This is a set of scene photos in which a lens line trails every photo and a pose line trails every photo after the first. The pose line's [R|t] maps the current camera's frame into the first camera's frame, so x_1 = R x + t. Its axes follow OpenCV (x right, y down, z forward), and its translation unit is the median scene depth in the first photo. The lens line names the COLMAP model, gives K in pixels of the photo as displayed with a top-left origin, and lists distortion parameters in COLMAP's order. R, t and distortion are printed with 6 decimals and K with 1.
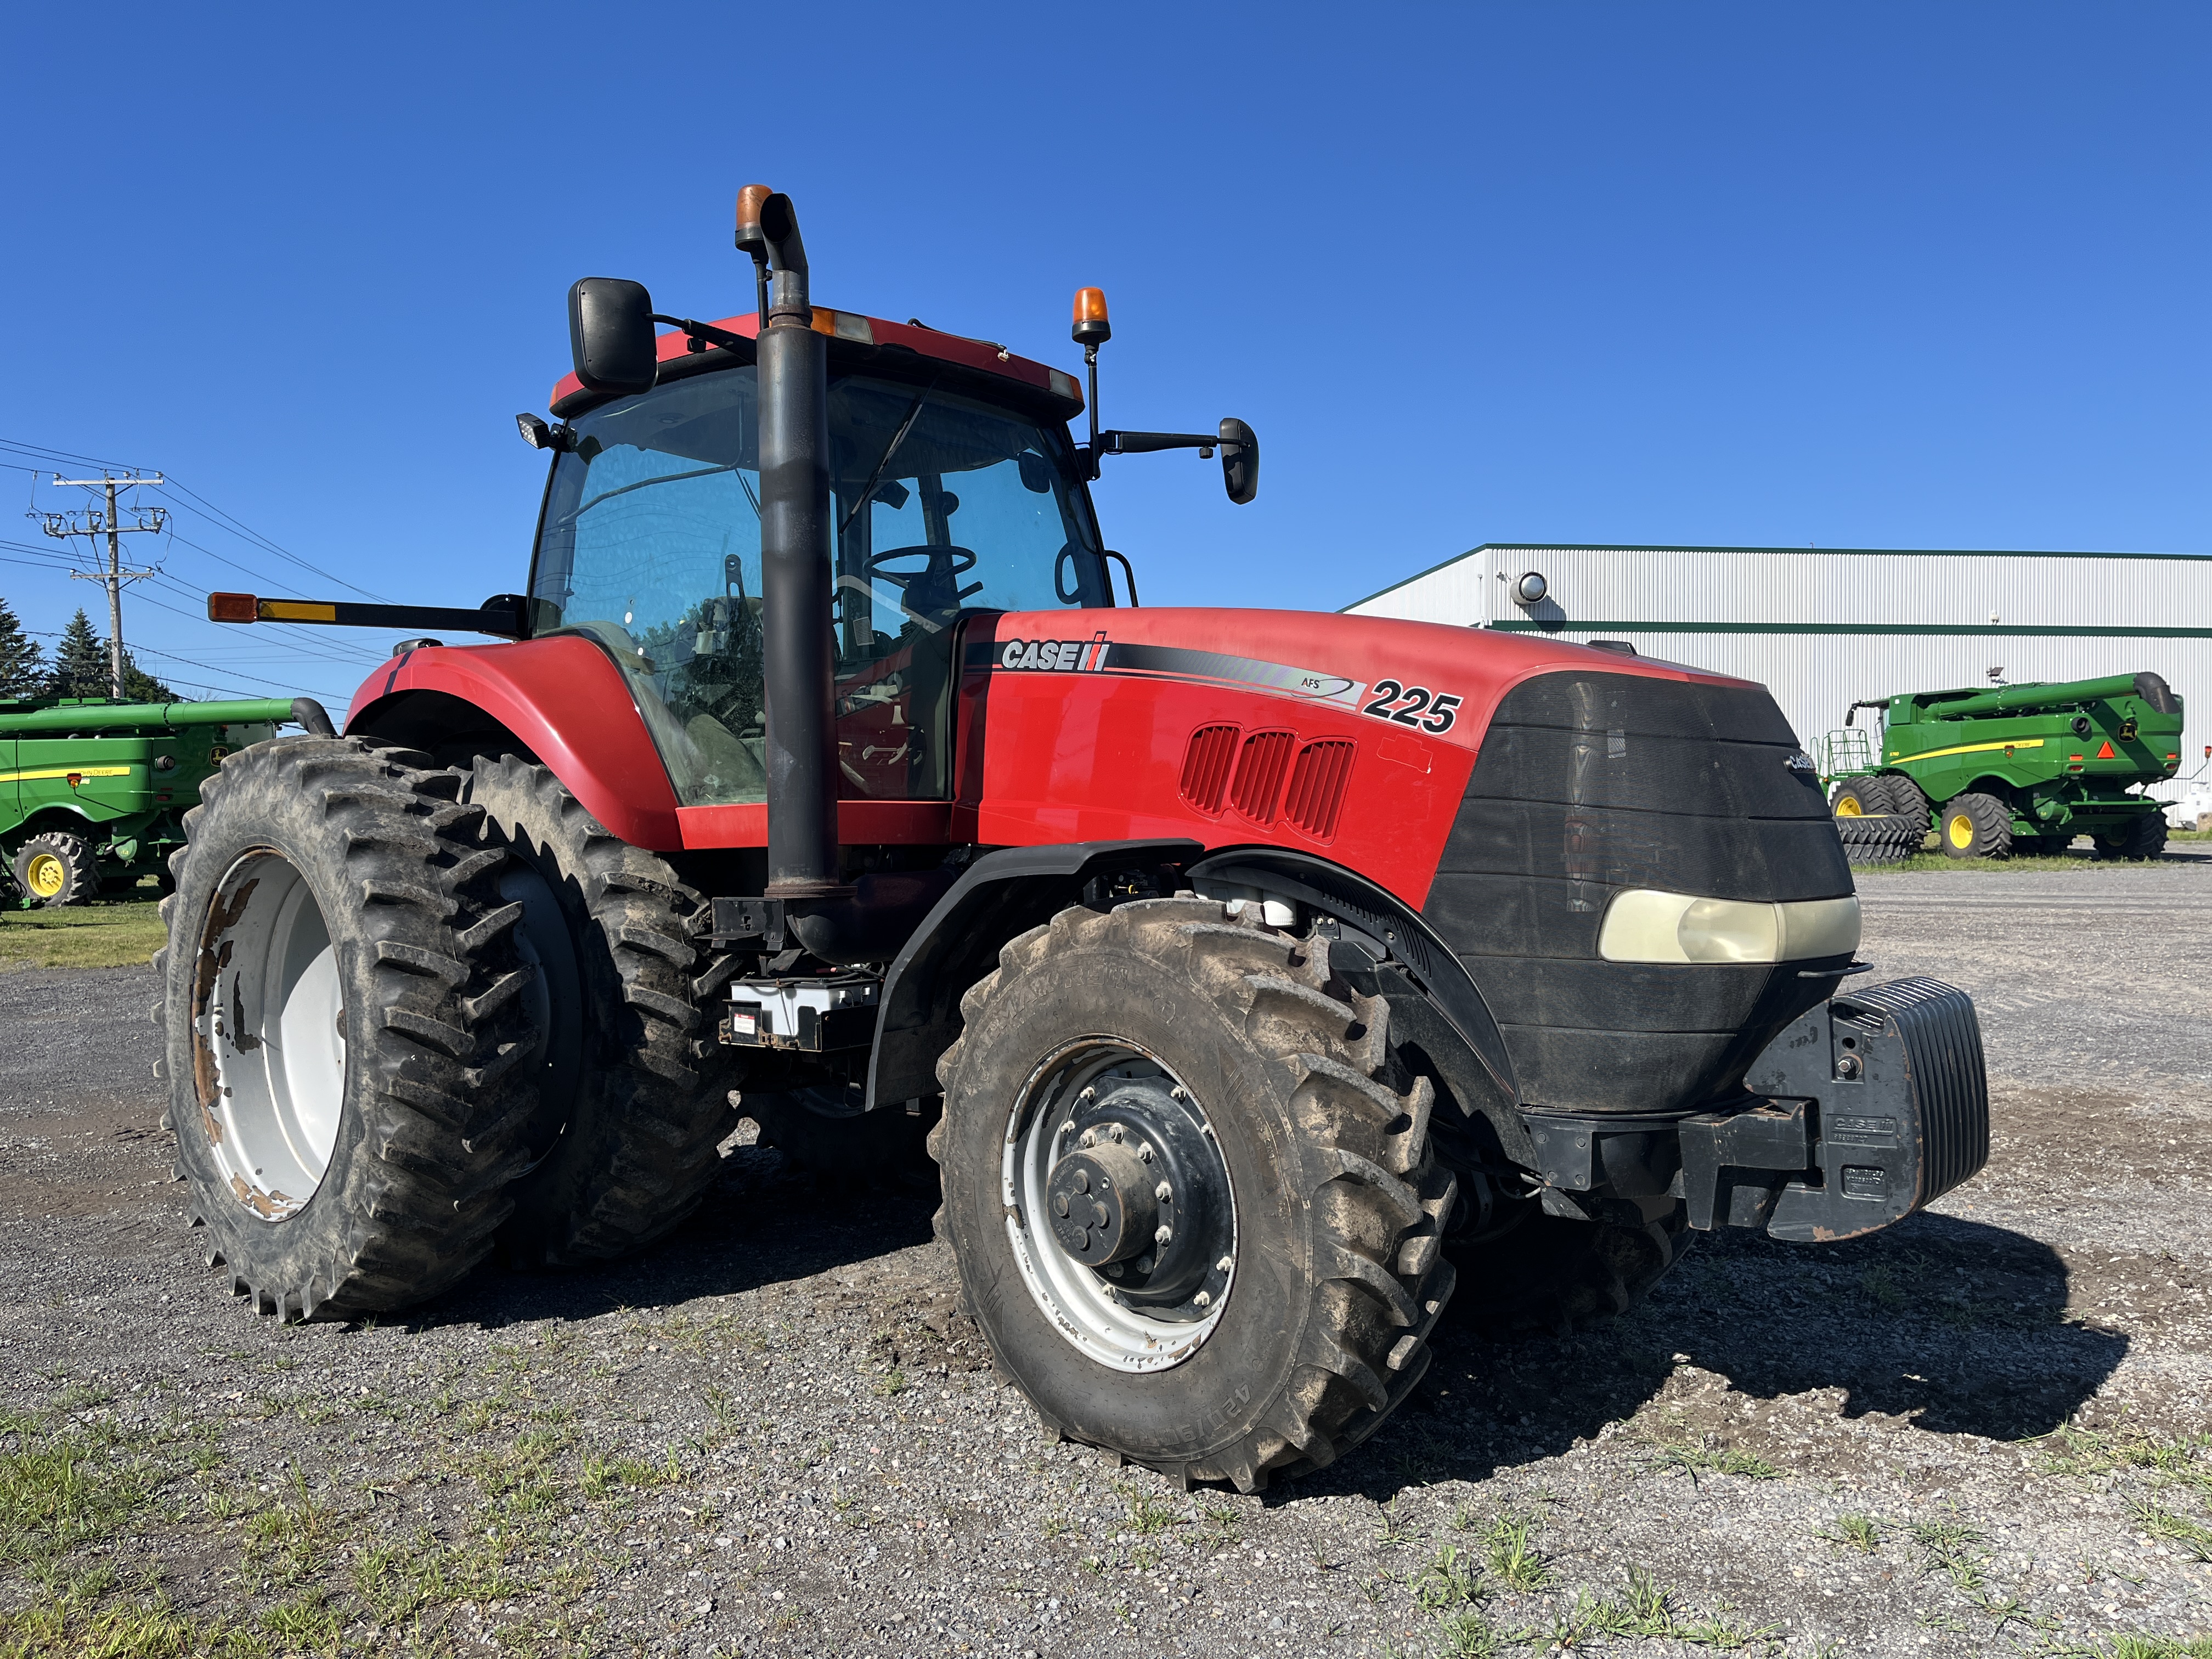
lens RADIAL K [[1732.1, 0, 1110.9], [0, 1732.1, 753.0], [0, 0, 1]] dist [0.063167, -0.108002]
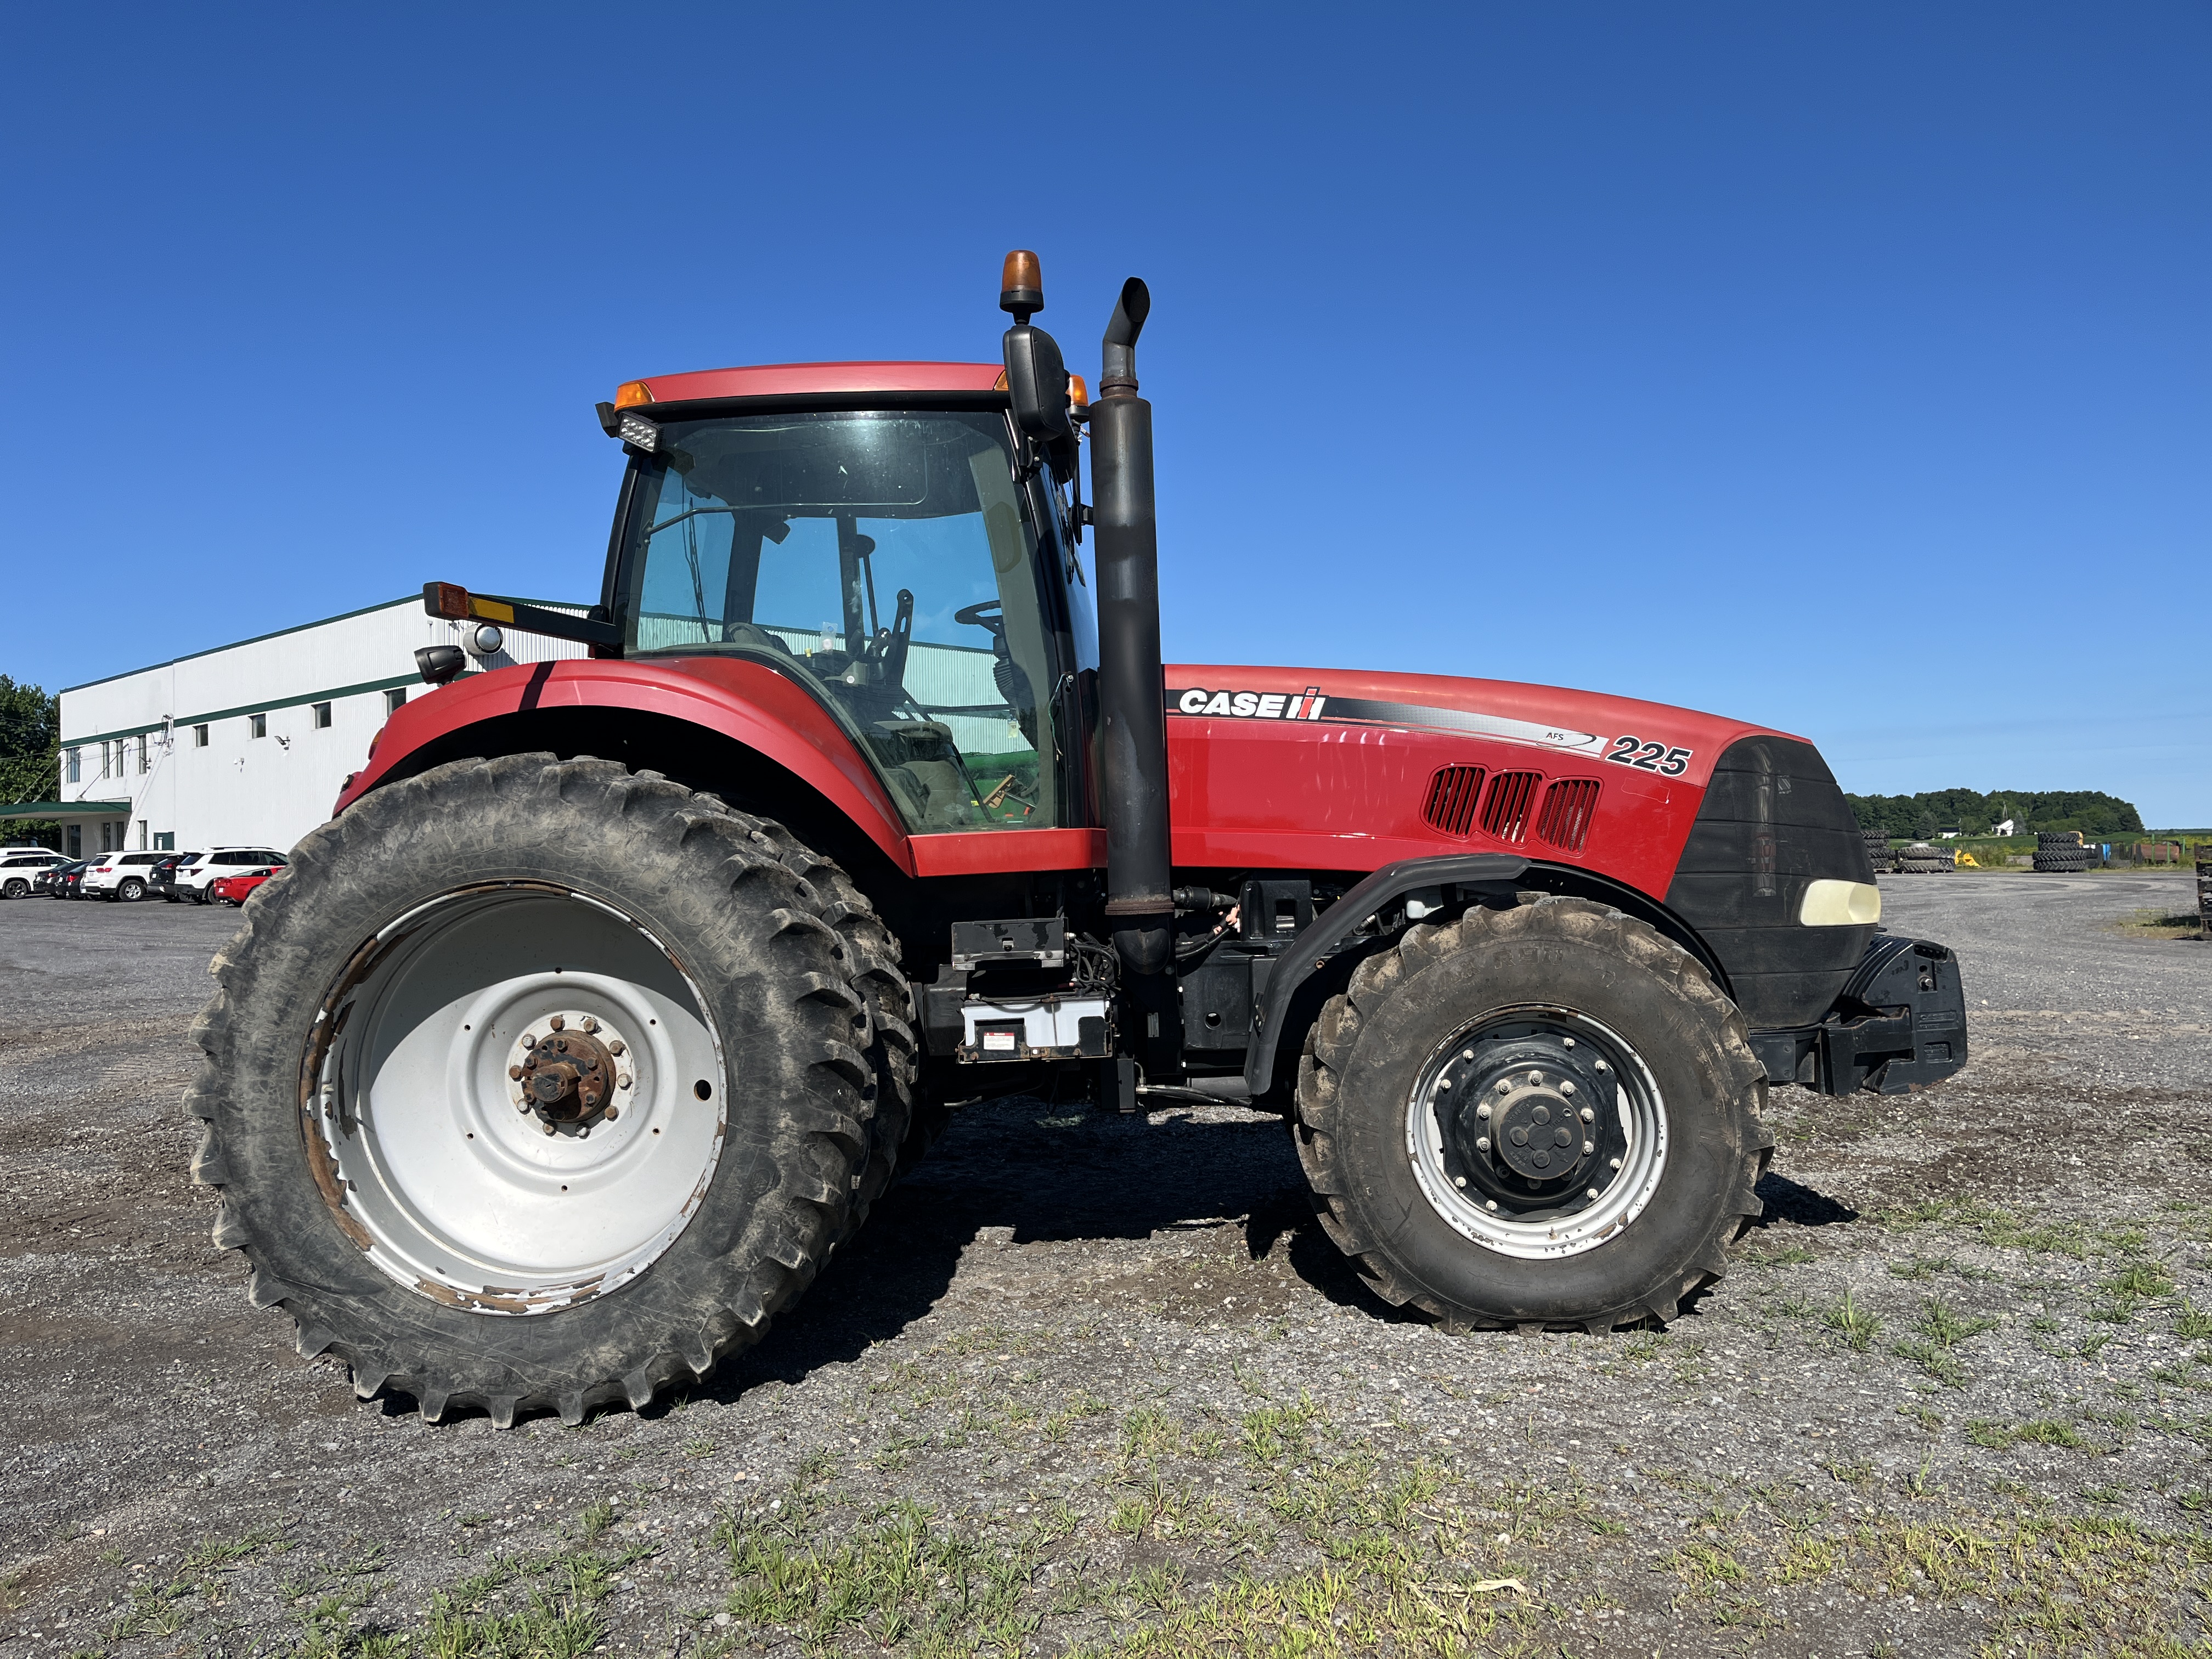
lens RADIAL K [[1732.1, 0, 1110.9], [0, 1732.1, 753.0], [0, 0, 1]] dist [0.063167, -0.108002]
pose [[0.773422, 0.026606, 0.633333, -1.059715], [-0.006880, 0.999412, -0.033584, 0.021244], [-0.633854, 0.021617, 0.773150, 0.184352]]
